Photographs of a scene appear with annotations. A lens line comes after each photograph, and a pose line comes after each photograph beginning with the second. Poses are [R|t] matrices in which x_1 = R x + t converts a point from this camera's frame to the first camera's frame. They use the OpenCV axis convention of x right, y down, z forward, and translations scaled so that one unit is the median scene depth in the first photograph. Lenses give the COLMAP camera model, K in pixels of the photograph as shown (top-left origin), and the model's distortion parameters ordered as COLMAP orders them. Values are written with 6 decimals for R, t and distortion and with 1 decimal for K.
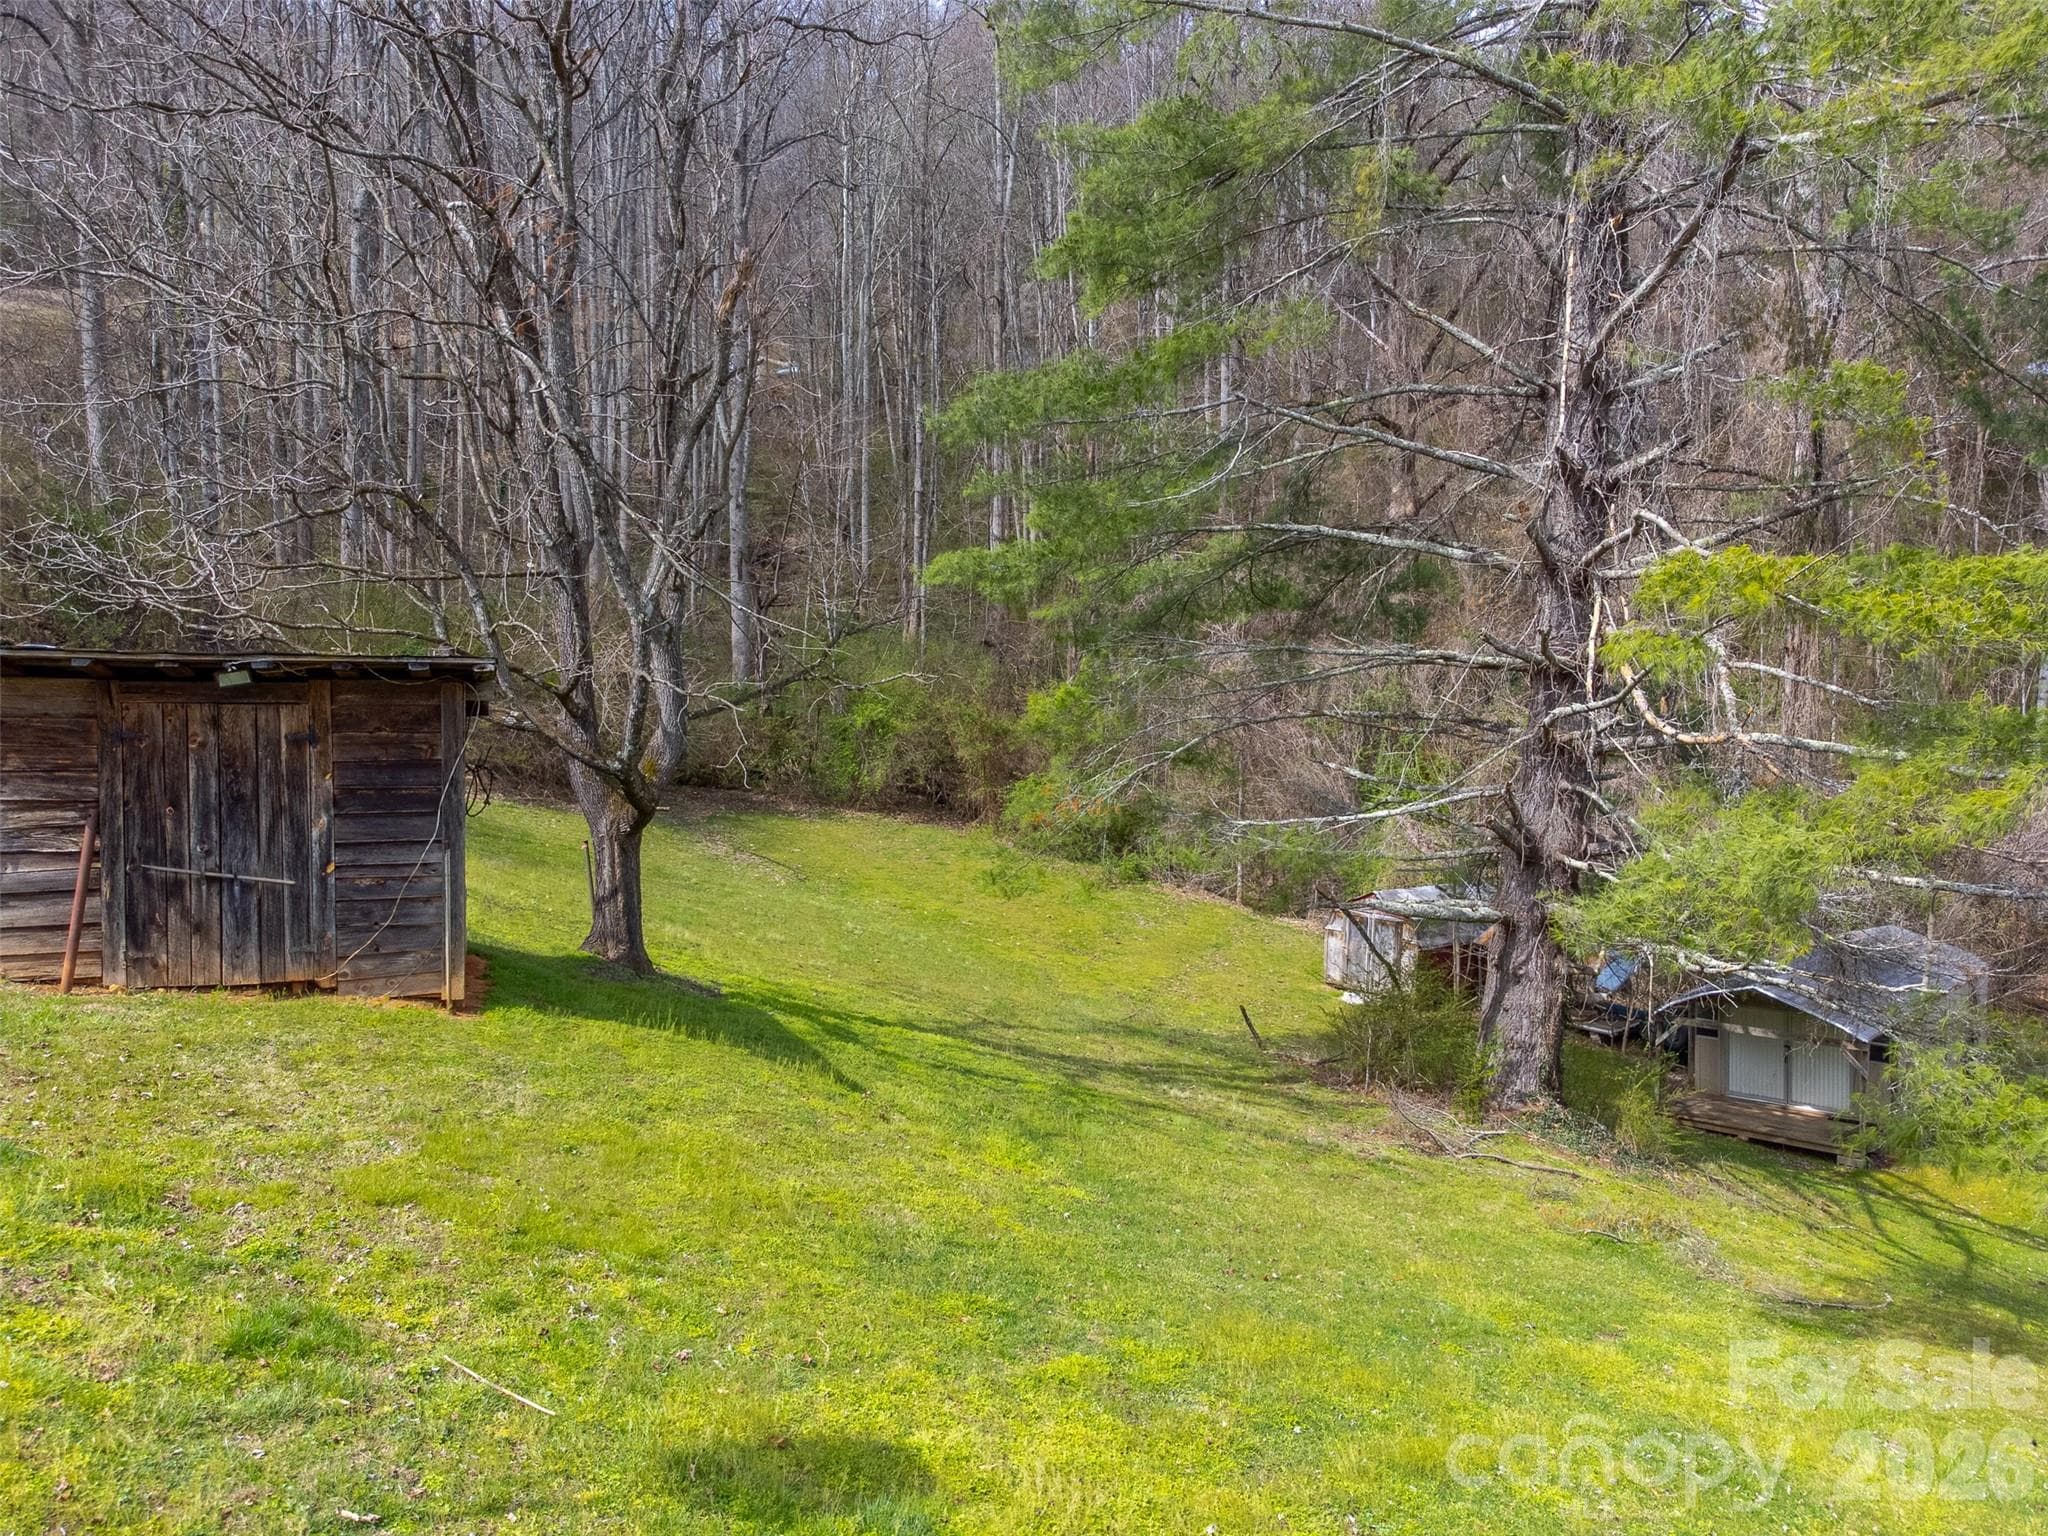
lens RADIAL K [[1524.1, 0, 1015.4], [0, 1524.1, 767.6], [0, 0, 1]] dist [0.007732, 0.017058]
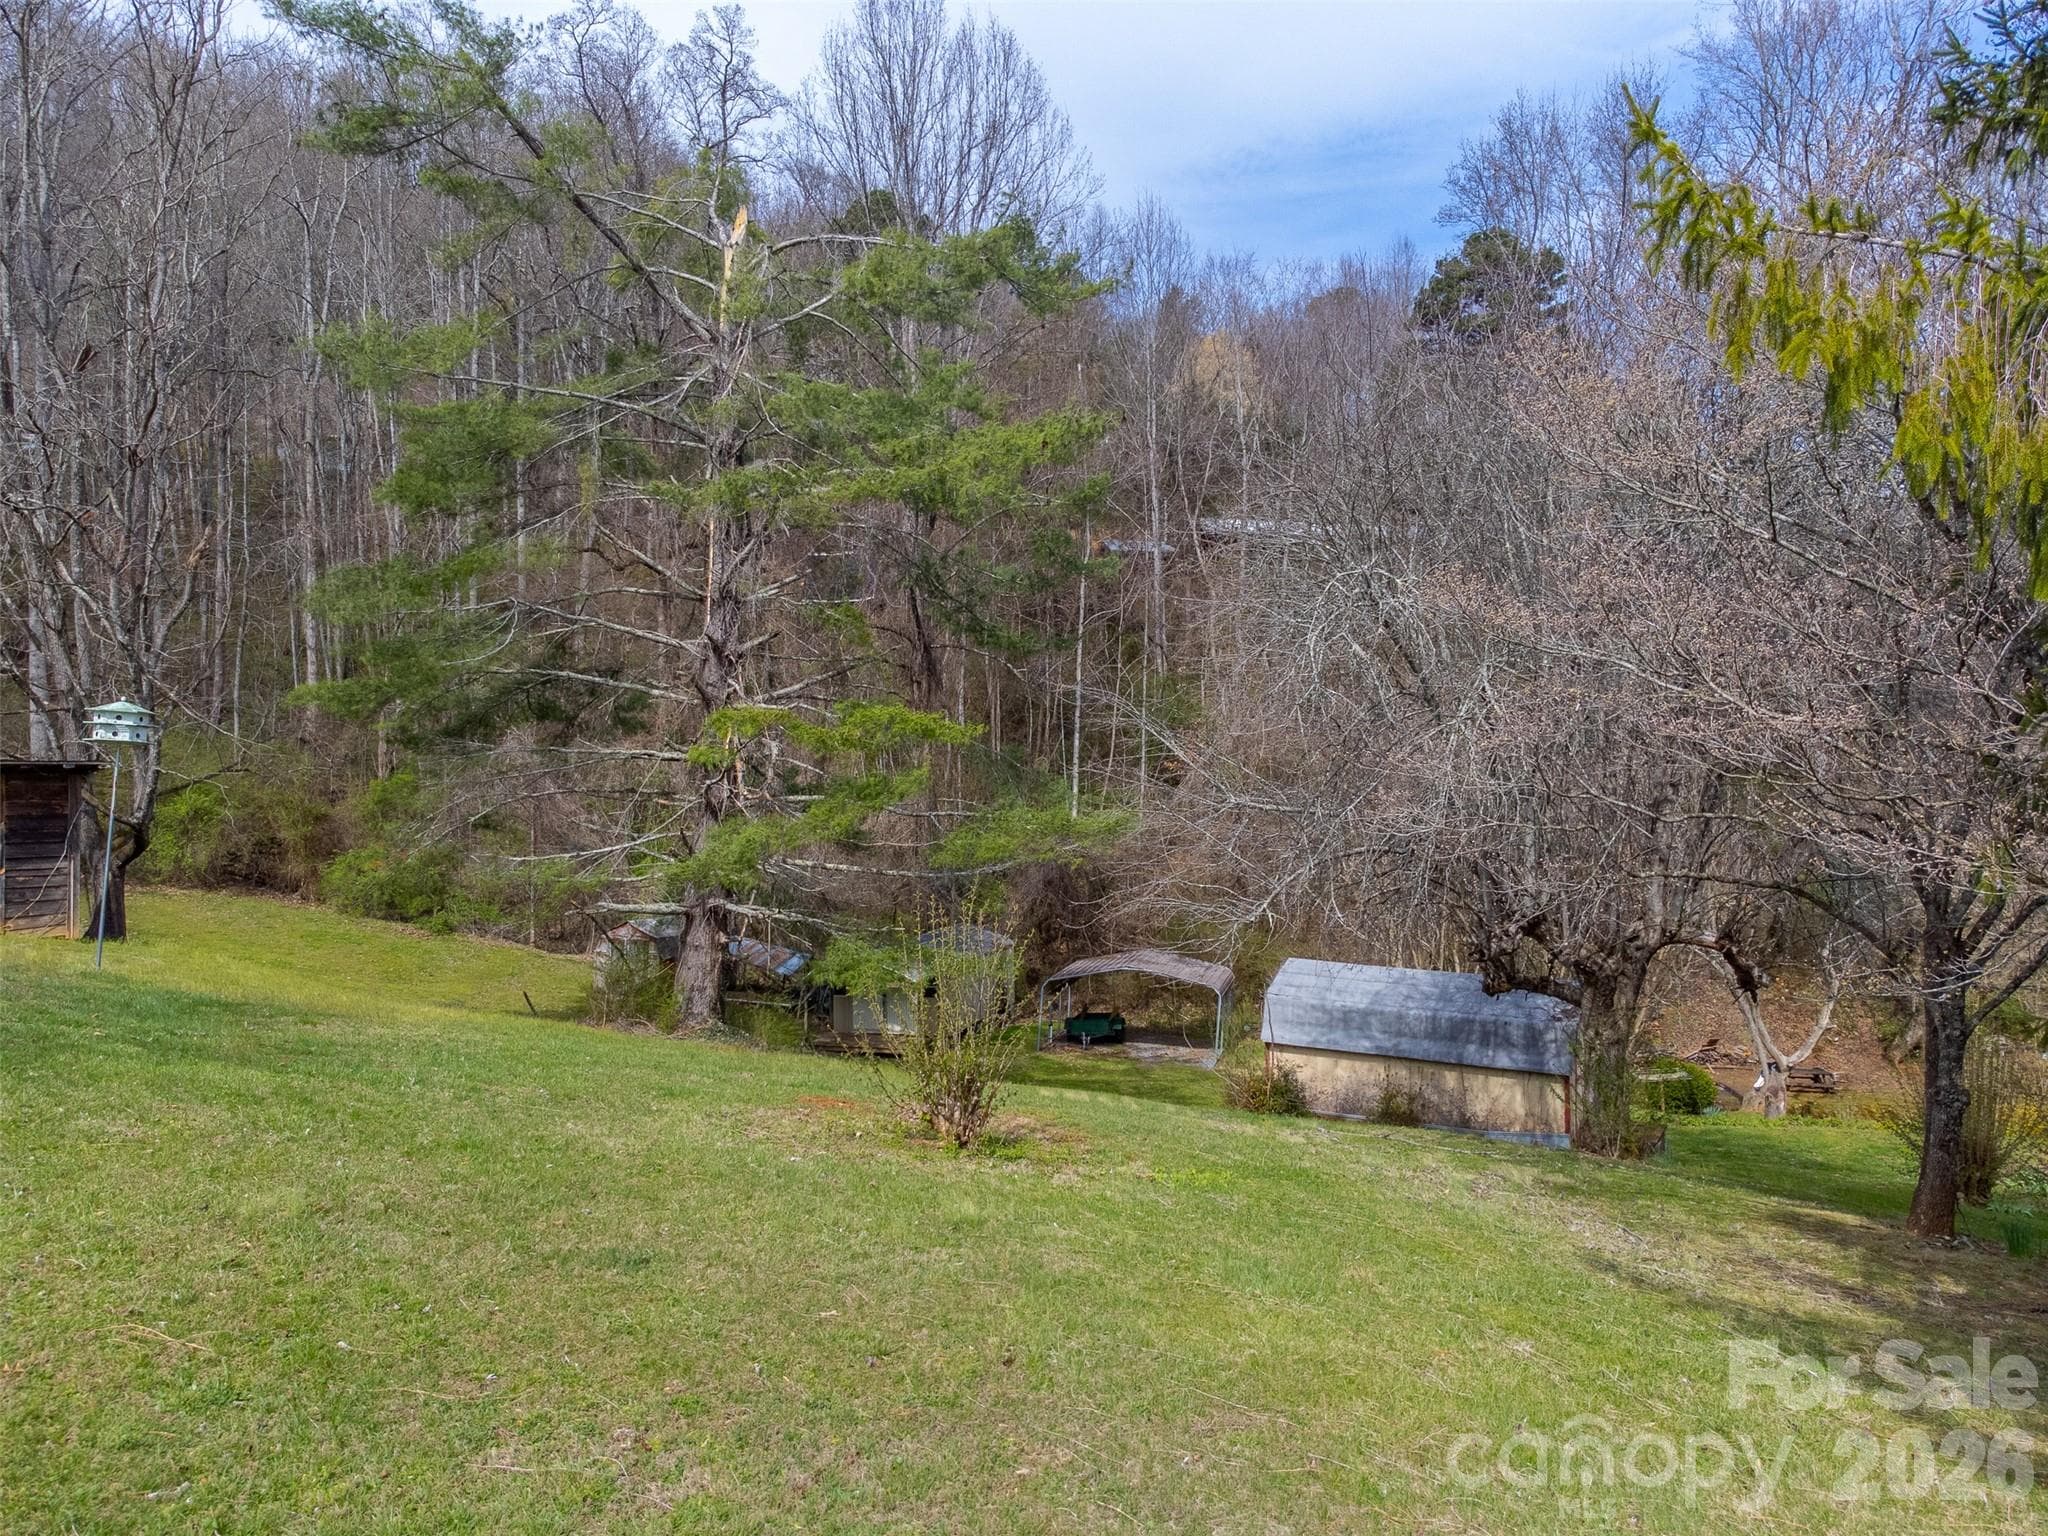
lens RADIAL K [[1524.1, 0, 1025.1], [0, 1524.1, 753.0], [0, 0, 1]] dist [0.007732, 0.017058]
pose [[0.901761, -0.004555, 0.432212, -0.061995], [0.034047, 0.997586, -0.060522, 0.039681], [-0.430893, 0.069292, 0.899739, -0.658006]]
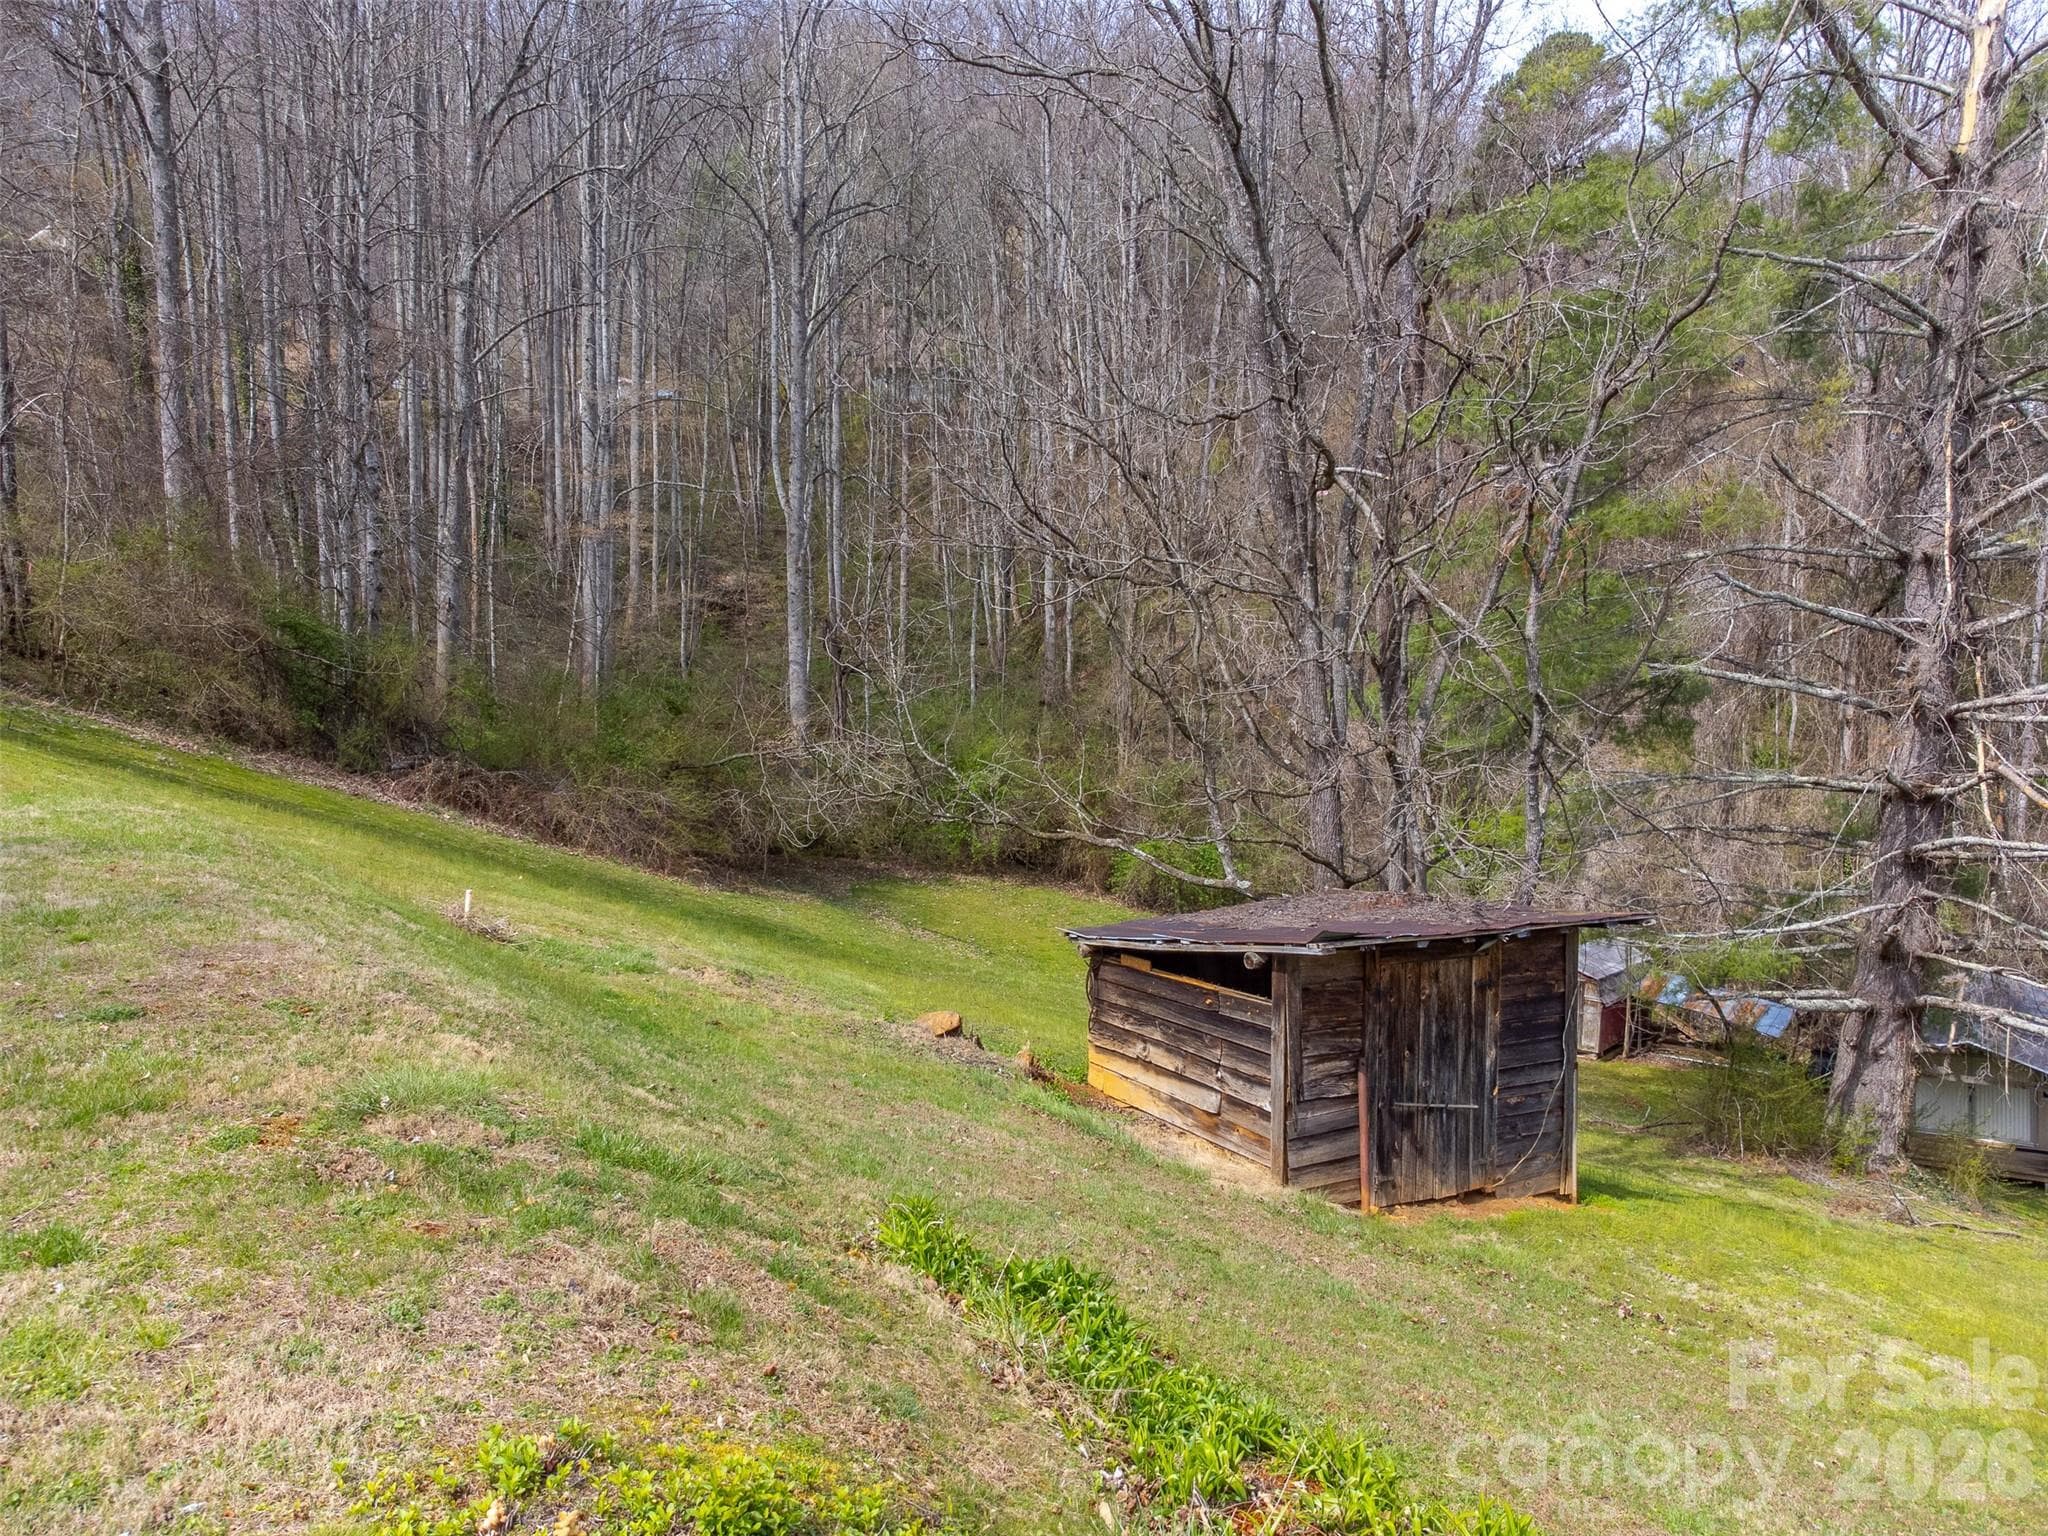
lens RADIAL K [[1524.1, 0, 1032.8], [0, 1524.1, 762.6], [0, 0, 1]] dist [0.007732, 0.017058]
pose [[0.987951, -0.017834, 0.153736, -0.479677], [0.018818, 0.999811, -0.004948, -0.092175], [-0.153619, 0.007781, 0.988100, -0.052402]]
